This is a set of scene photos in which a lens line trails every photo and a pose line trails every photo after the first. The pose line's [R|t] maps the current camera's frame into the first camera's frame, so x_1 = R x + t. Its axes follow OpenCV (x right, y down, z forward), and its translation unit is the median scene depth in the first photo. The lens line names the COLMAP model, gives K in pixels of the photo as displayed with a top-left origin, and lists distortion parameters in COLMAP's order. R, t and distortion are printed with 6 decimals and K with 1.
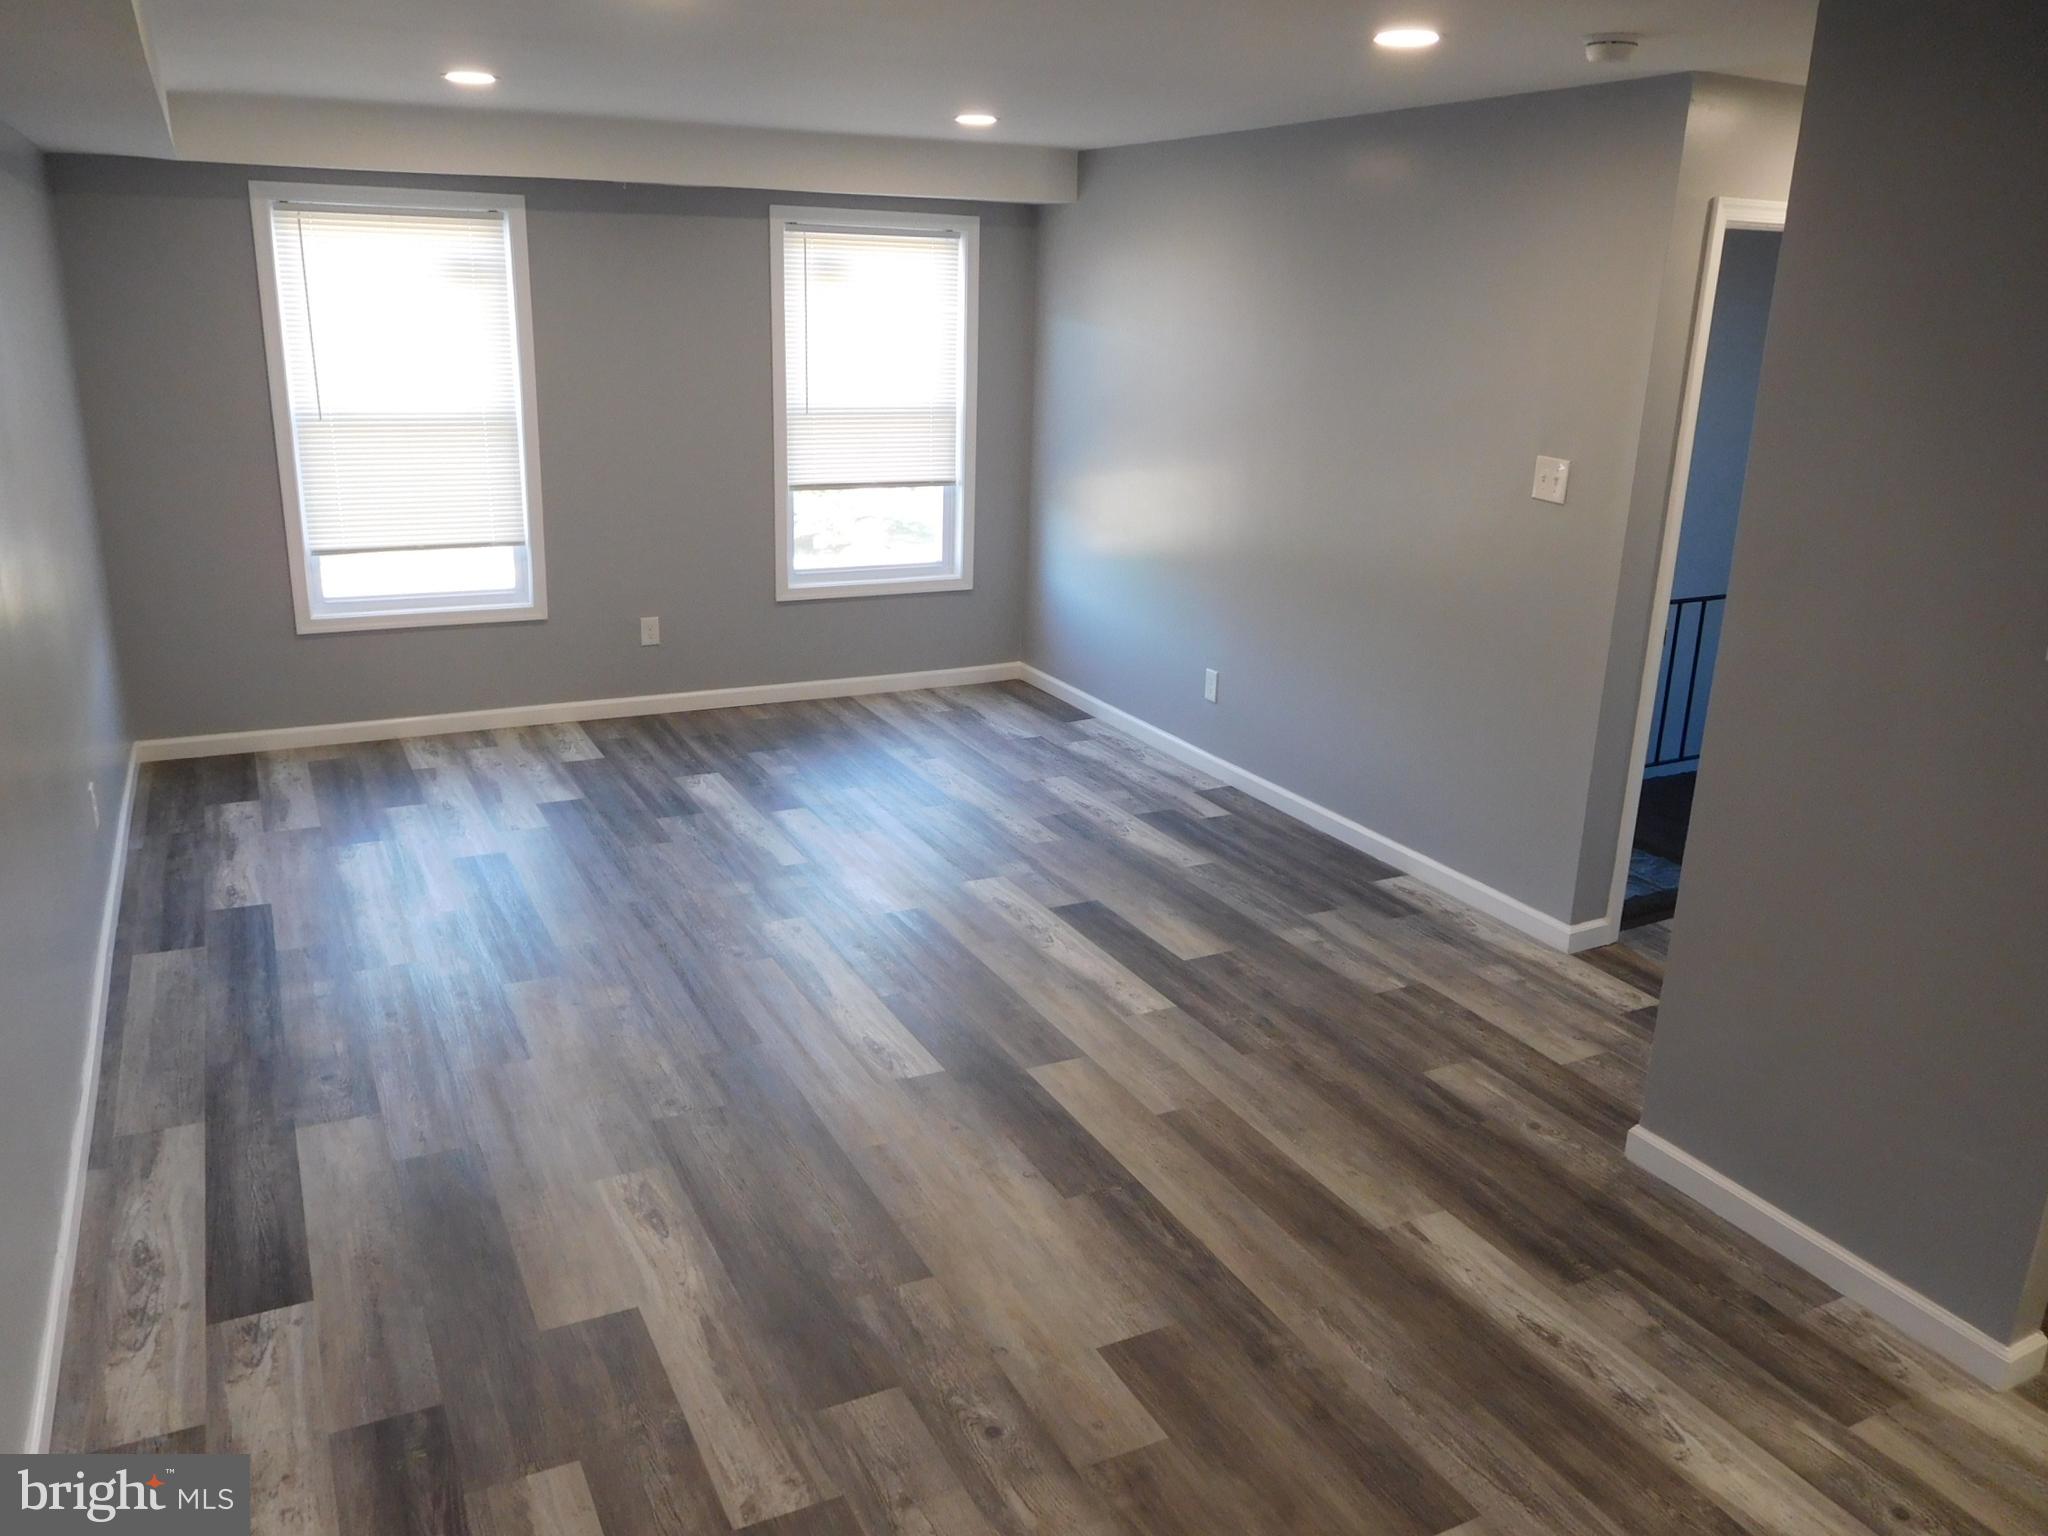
lens RADIAL K [[1533.8, 0, 1021.8], [0, 1533.8, 773.1], [0, 0, 1]] dist [-0.023758, 0.000502]
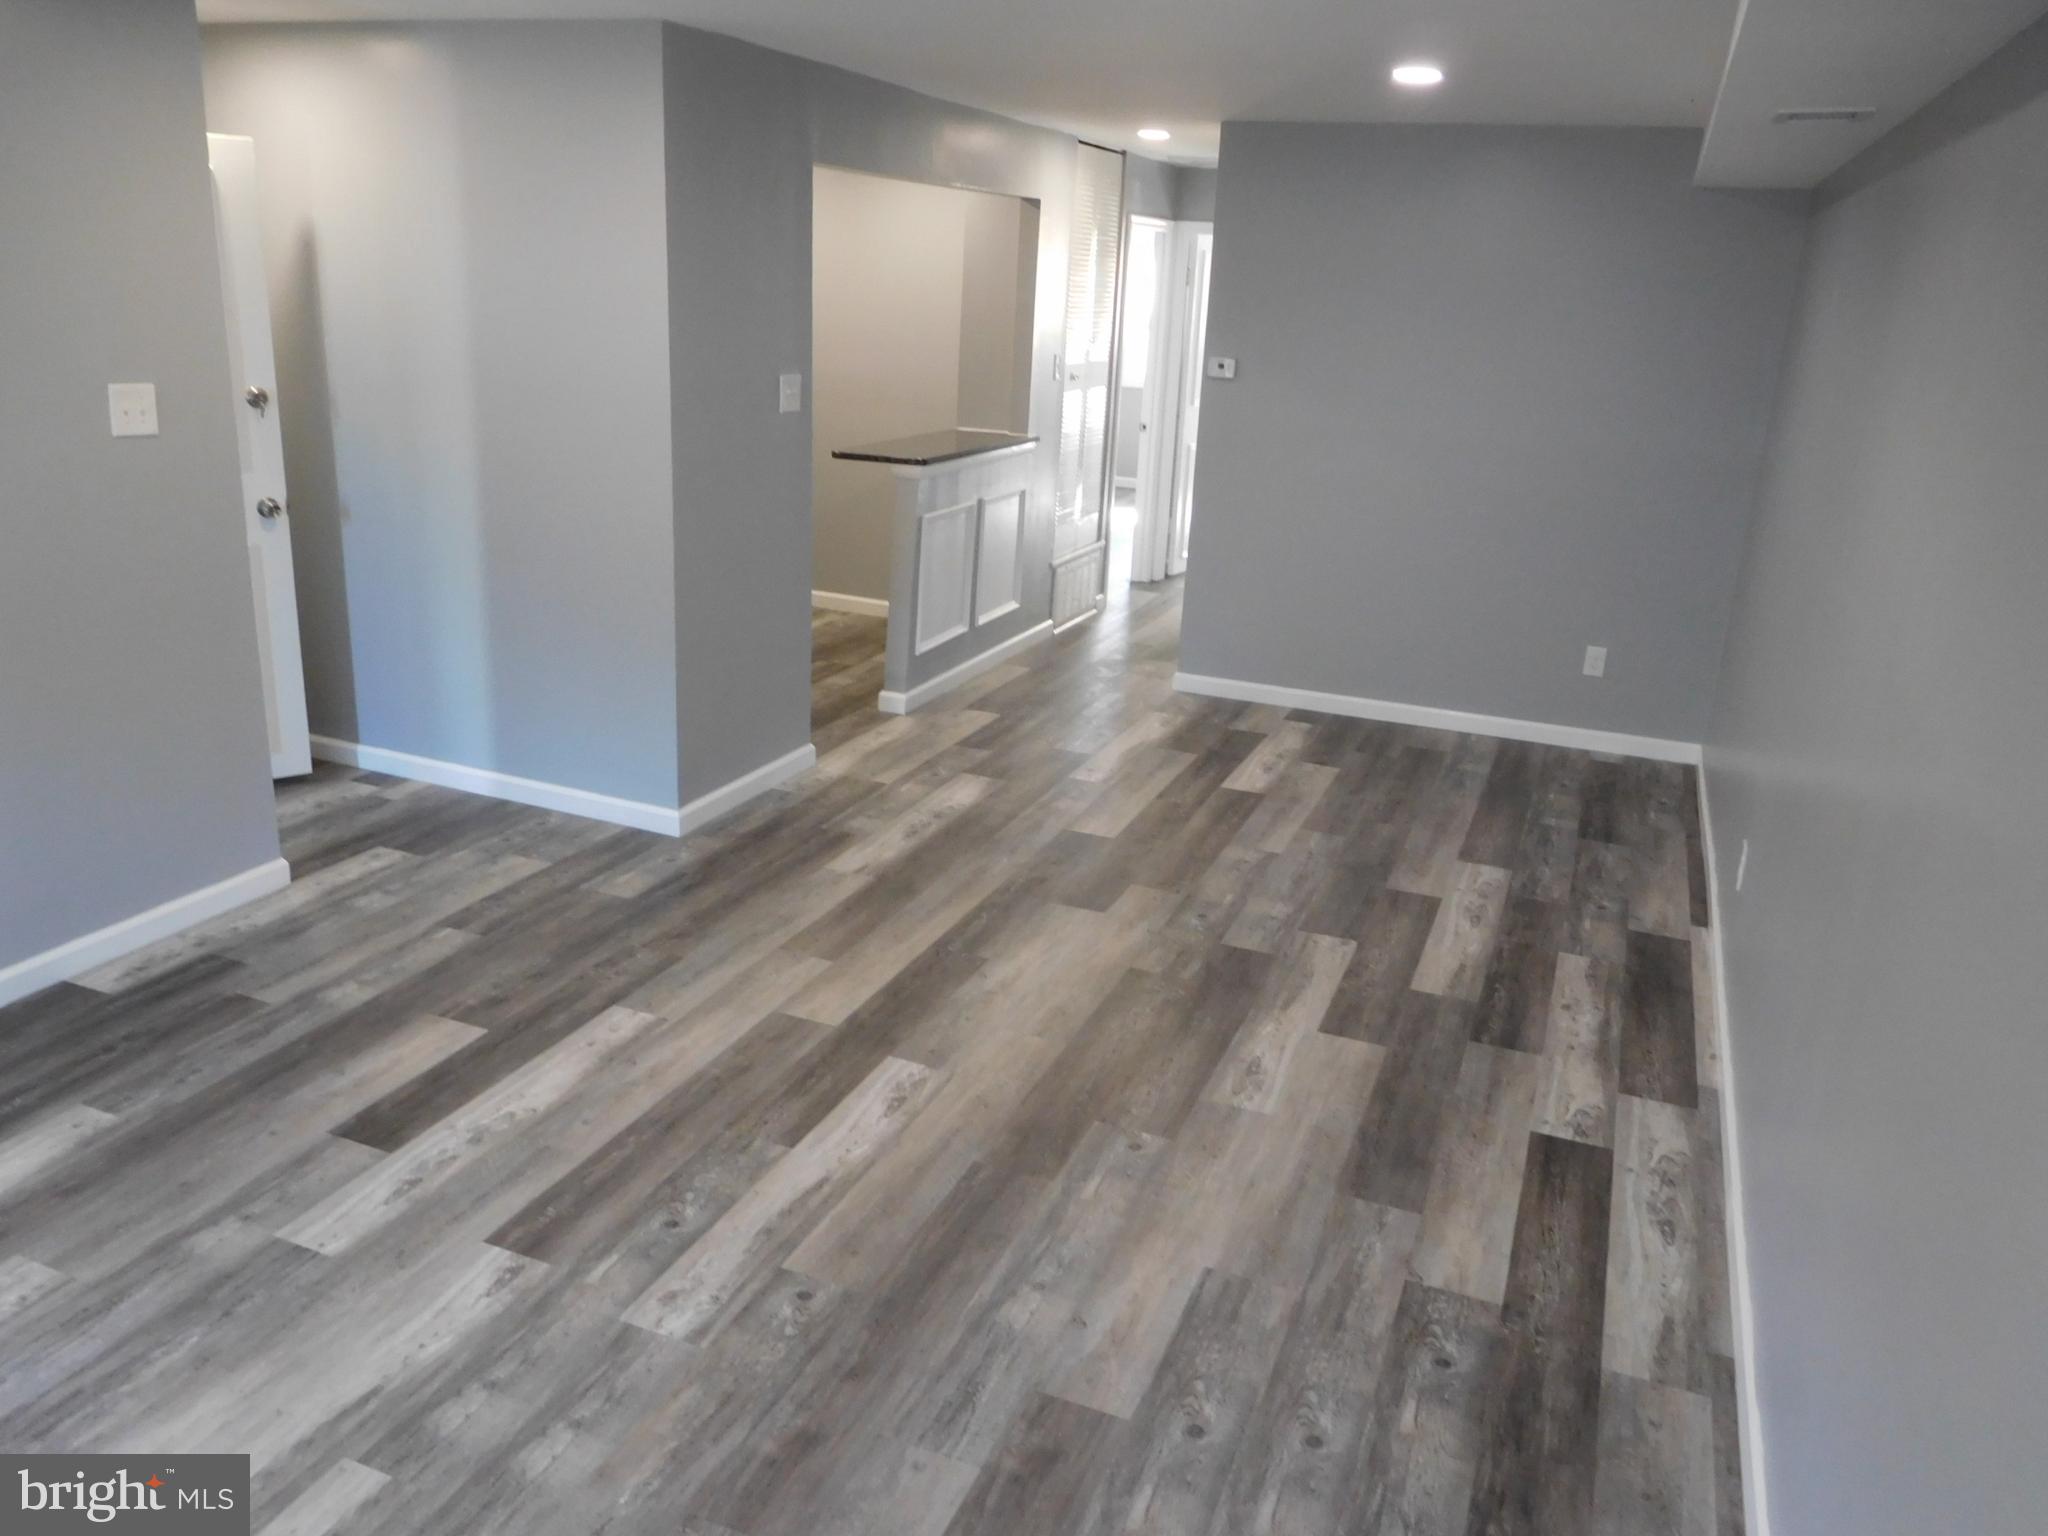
lens RADIAL K [[1533.8, 0, 1021.8], [0, 1533.8, 773.1], [0, 0, 1]] dist [-0.023758, 0.000502]
pose [[-0.656873, -0.295161, 0.693828, -0.606345], [0.154101, 0.848218, 0.506733, -0.364397], [-0.738086, 0.439779, -0.511687, 1.135007]]
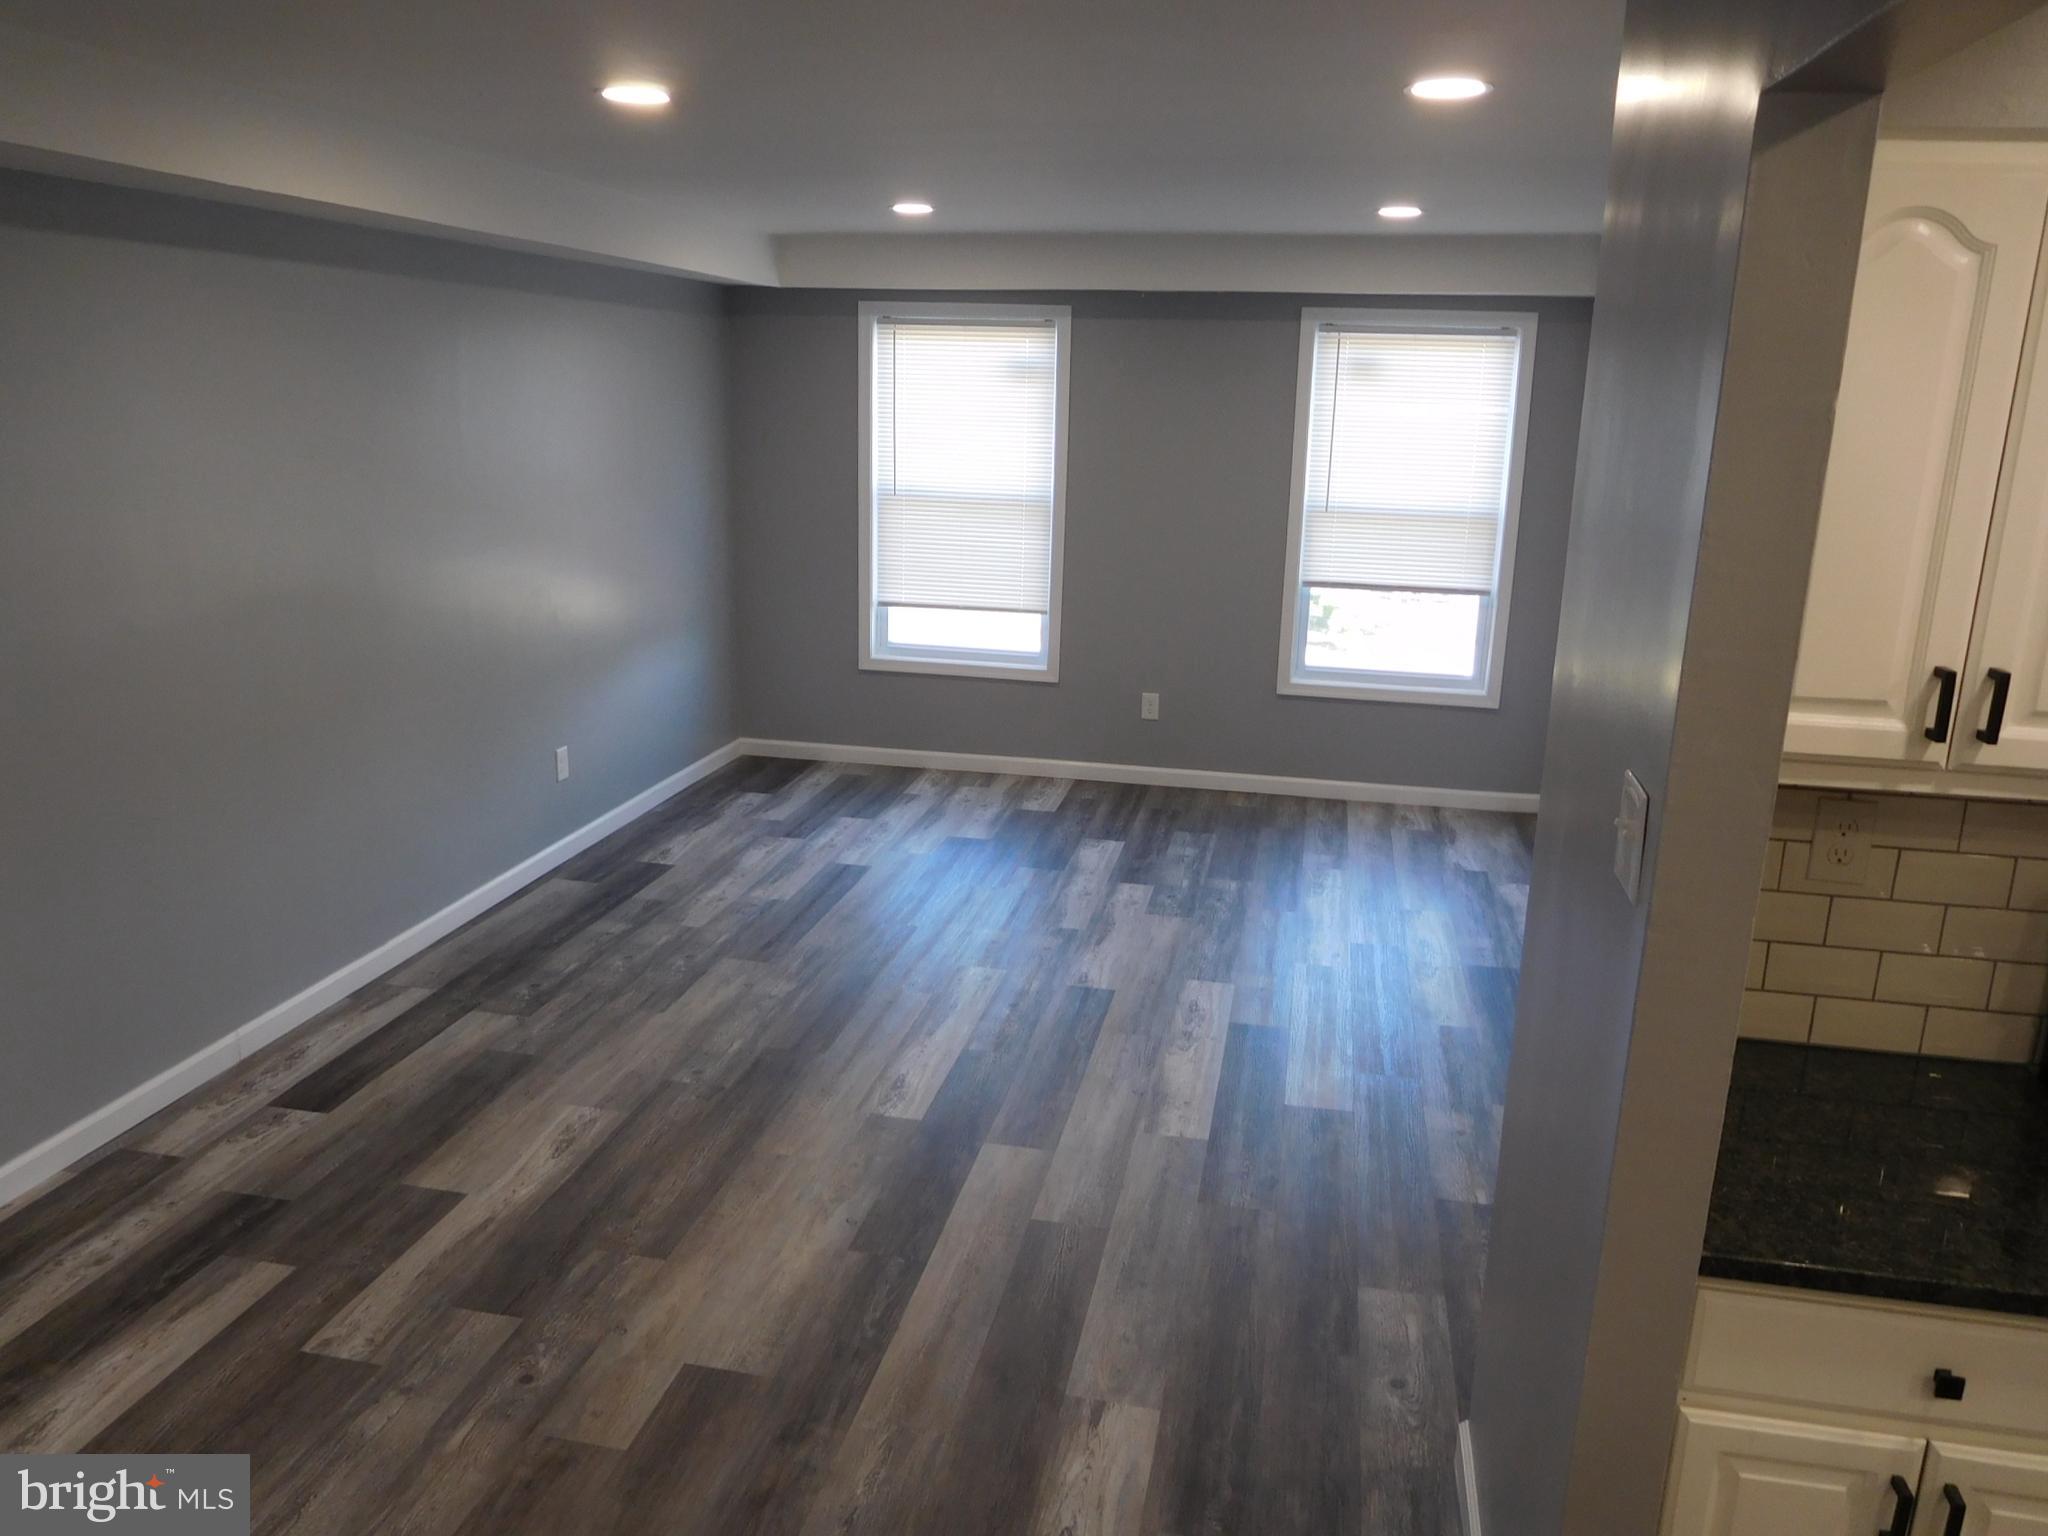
lens RADIAL K [[1533.8, 0, 1021.8], [0, 1533.8, 773.1], [0, 0, 1]] dist [-0.023758, 0.000502]
pose [[0.785552, 0.145453, -0.601458, 0.495131], [-0.186953, 0.982347, -0.006612, -0.035249], [0.589878, 0.117638, 0.798877, 0.156947]]
